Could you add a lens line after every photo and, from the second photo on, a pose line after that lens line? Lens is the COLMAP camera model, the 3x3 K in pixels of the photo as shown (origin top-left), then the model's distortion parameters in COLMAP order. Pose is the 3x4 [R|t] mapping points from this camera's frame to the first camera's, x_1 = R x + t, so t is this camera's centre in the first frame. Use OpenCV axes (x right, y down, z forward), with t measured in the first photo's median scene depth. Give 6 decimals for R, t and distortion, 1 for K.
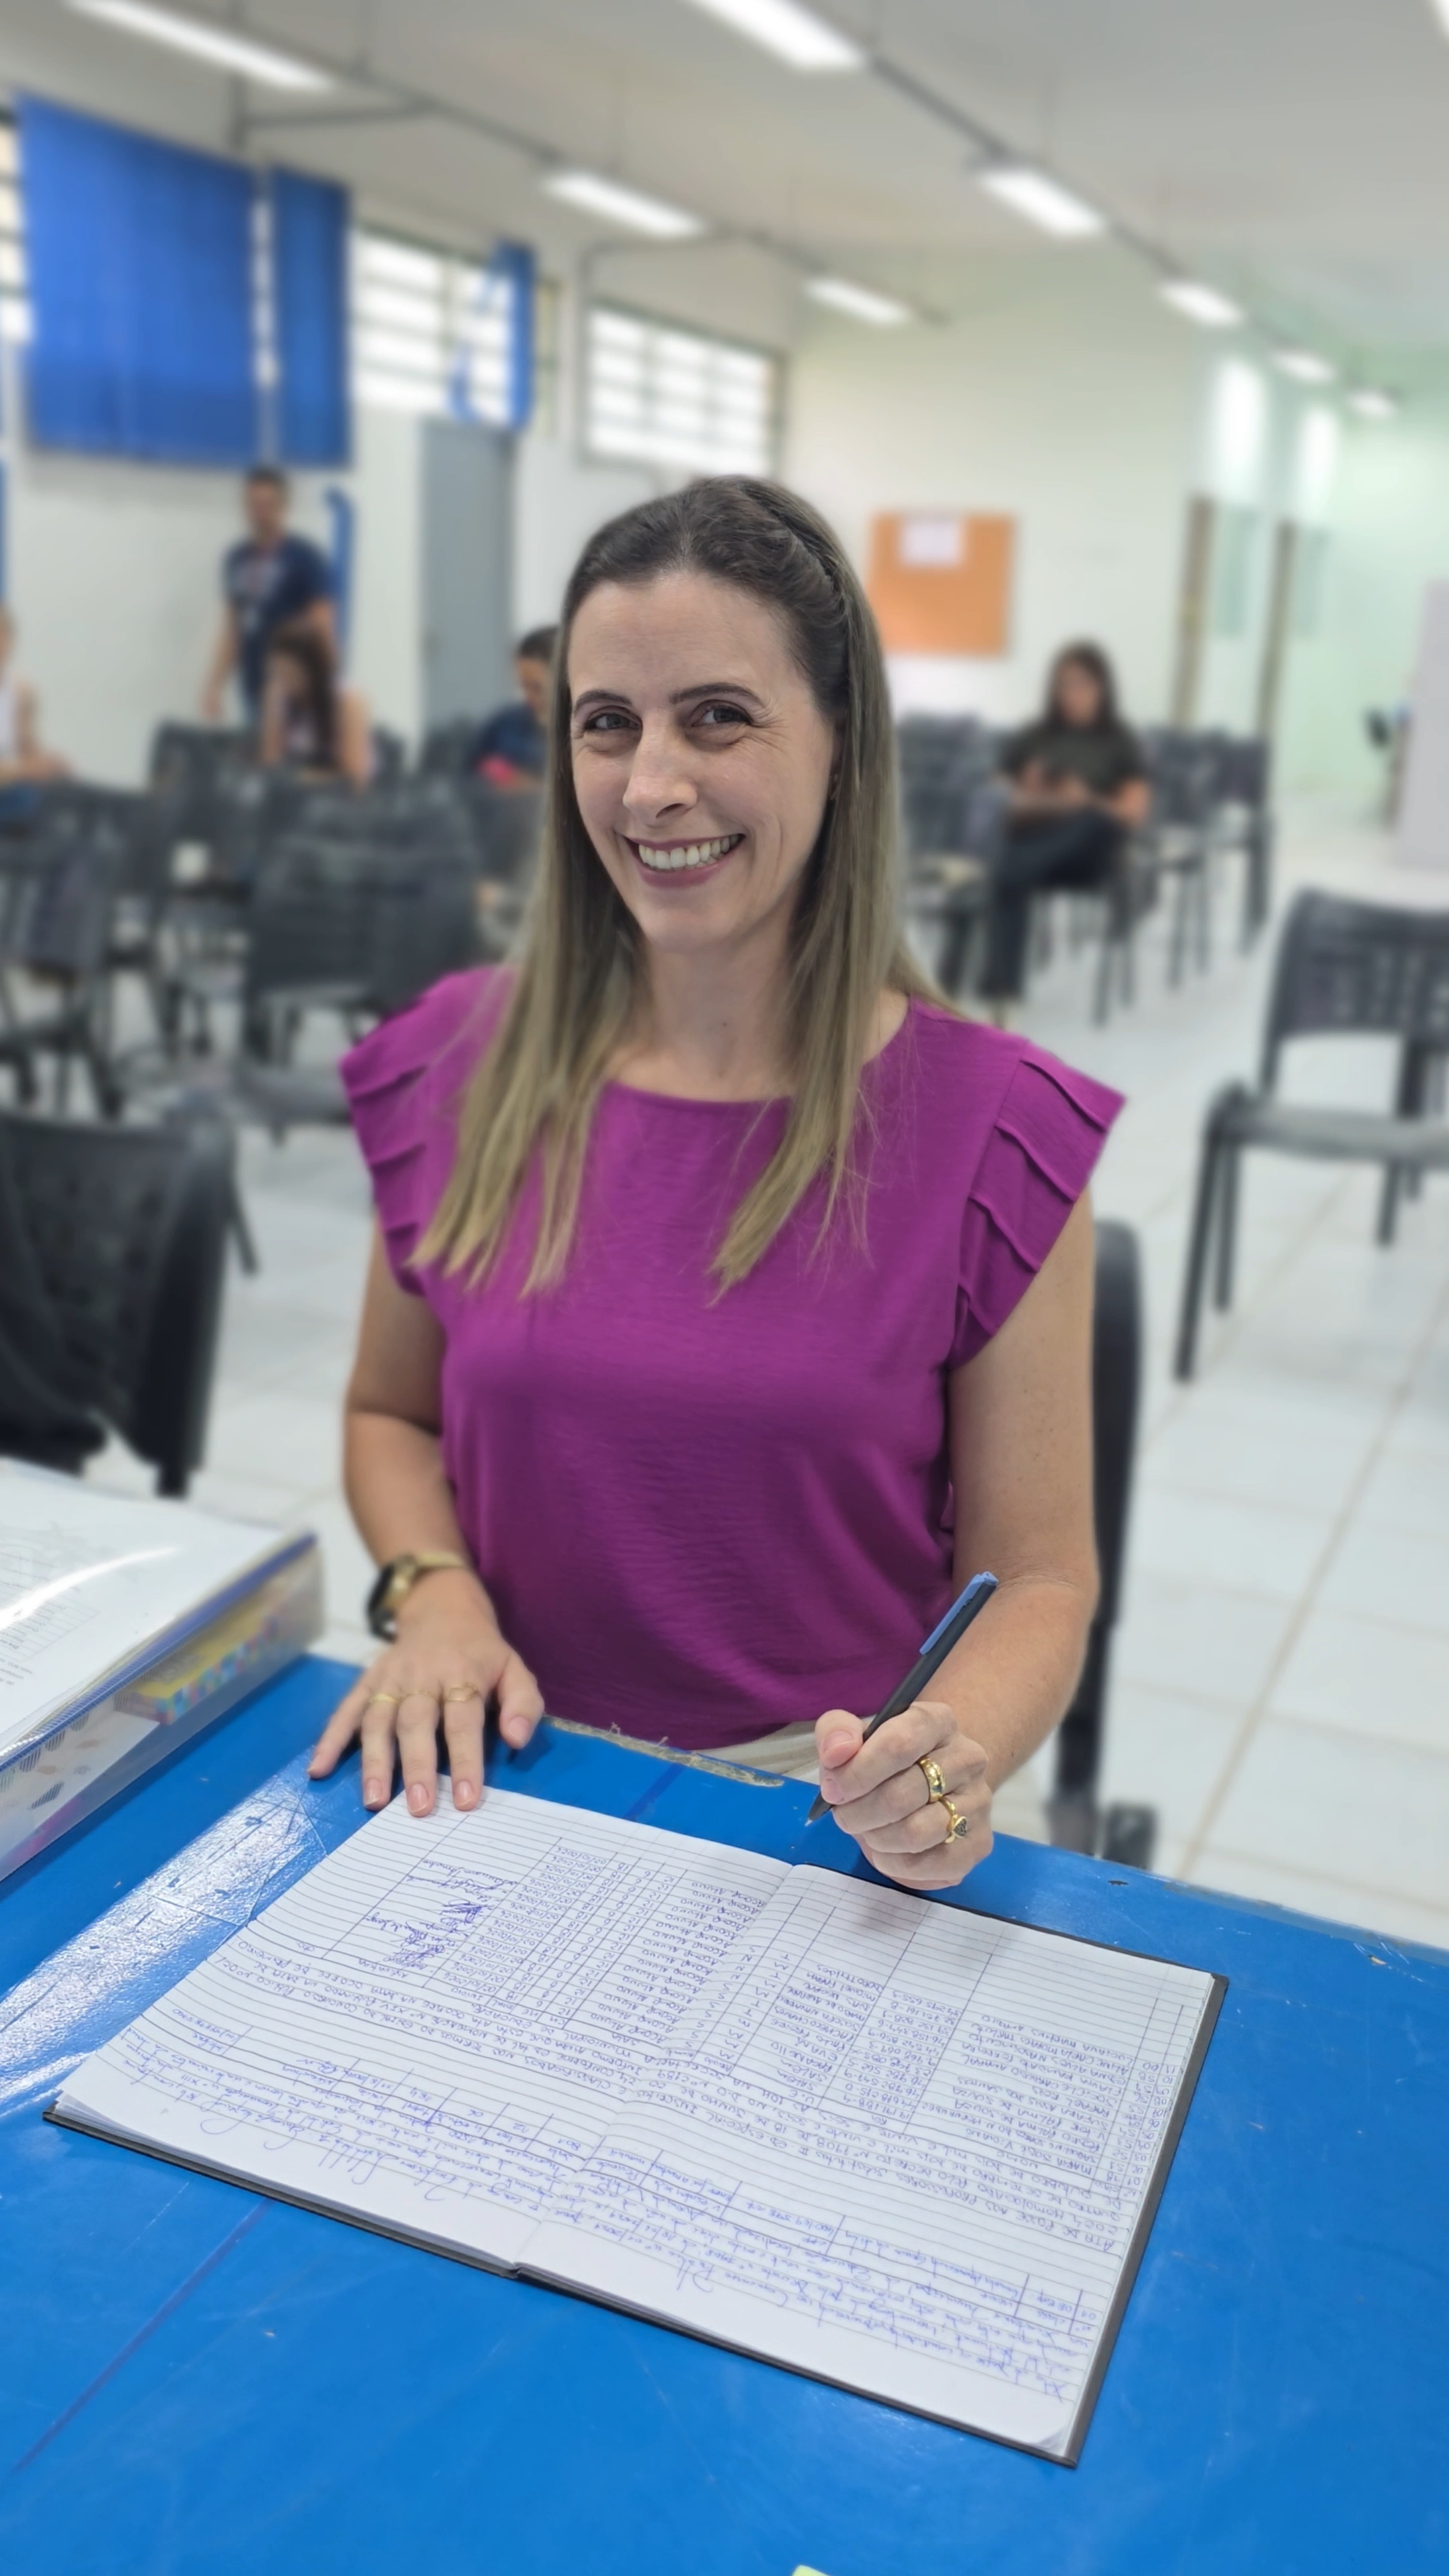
lens RADIAL K [[2244.9, 0, 738.0], [0, 2244.9, 1276.7], [0, 0, 1]] dist [-0.002321, 0.012666]
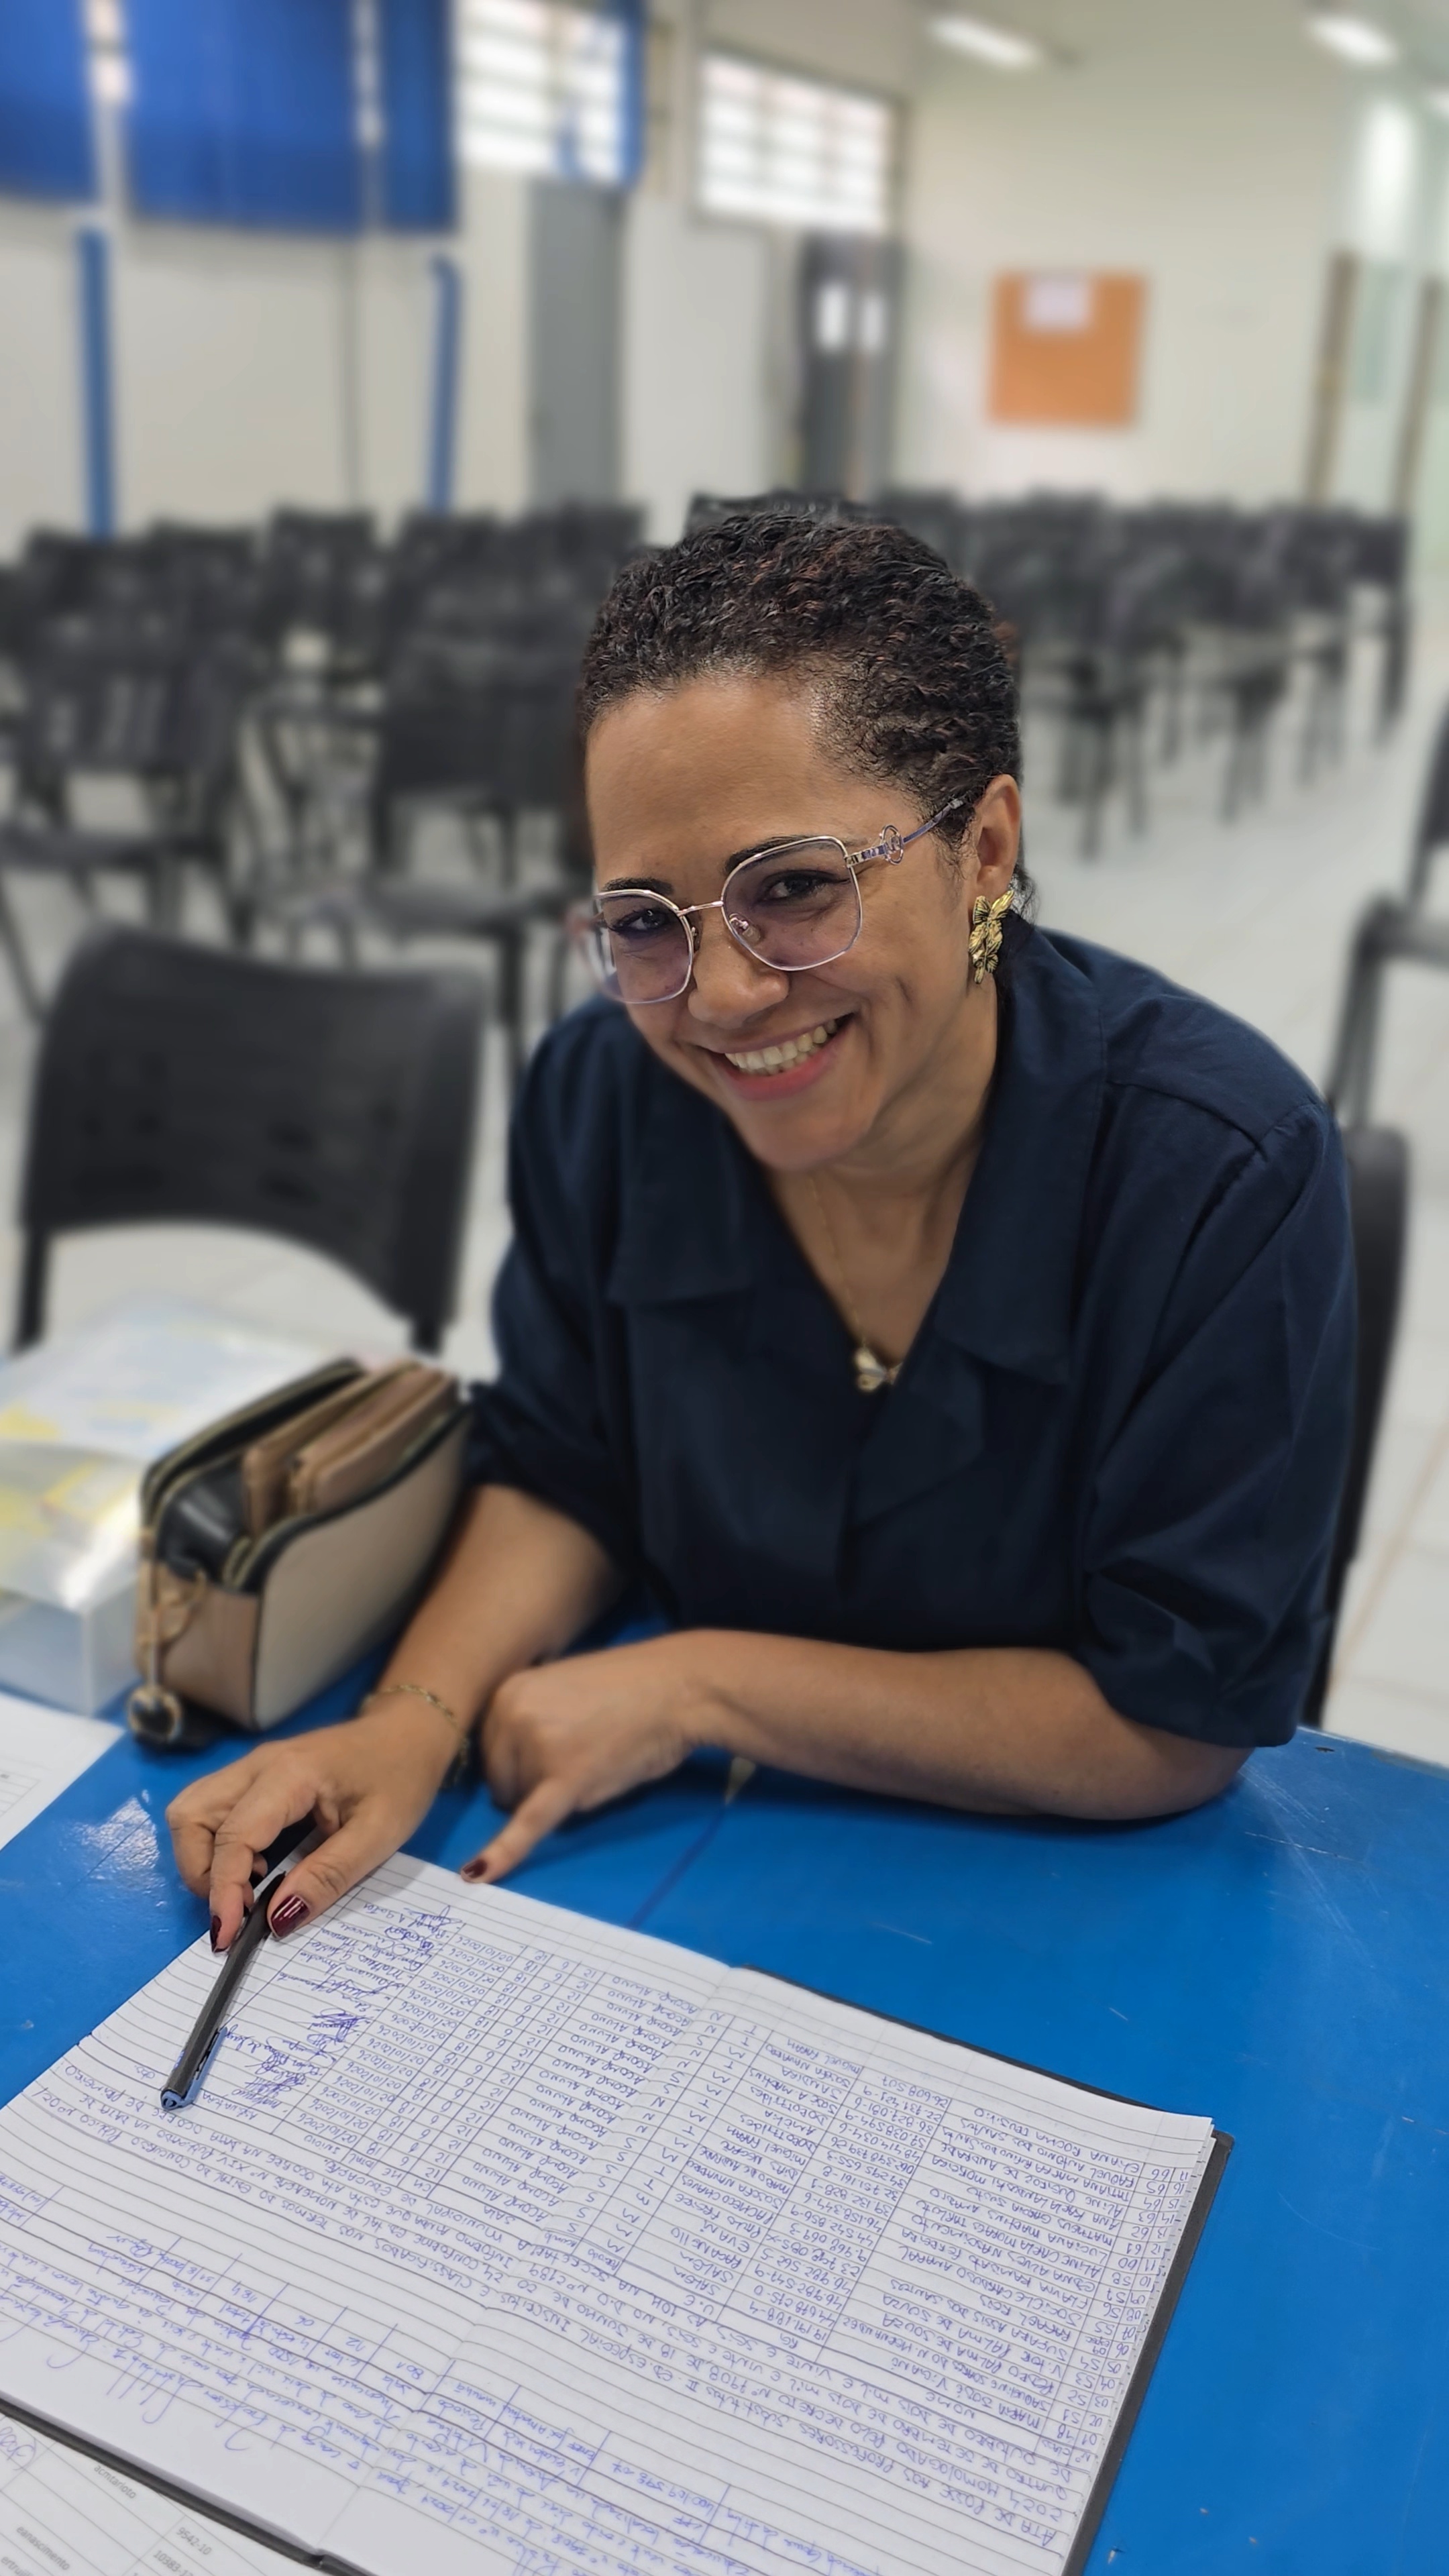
lens RADIAL K [[2150.5, 0, 757.5], [0, 2150.5, 1332.2], [0, 0, 1]] dist [-0.048480, 0.055355]
pose [[0.998304, 0.014923, -0.056264, 0.089346], [-0.007361, 0.991185, 0.132280, -0.098366], [0.057742, -0.131641, 0.989614, 0.264102]]
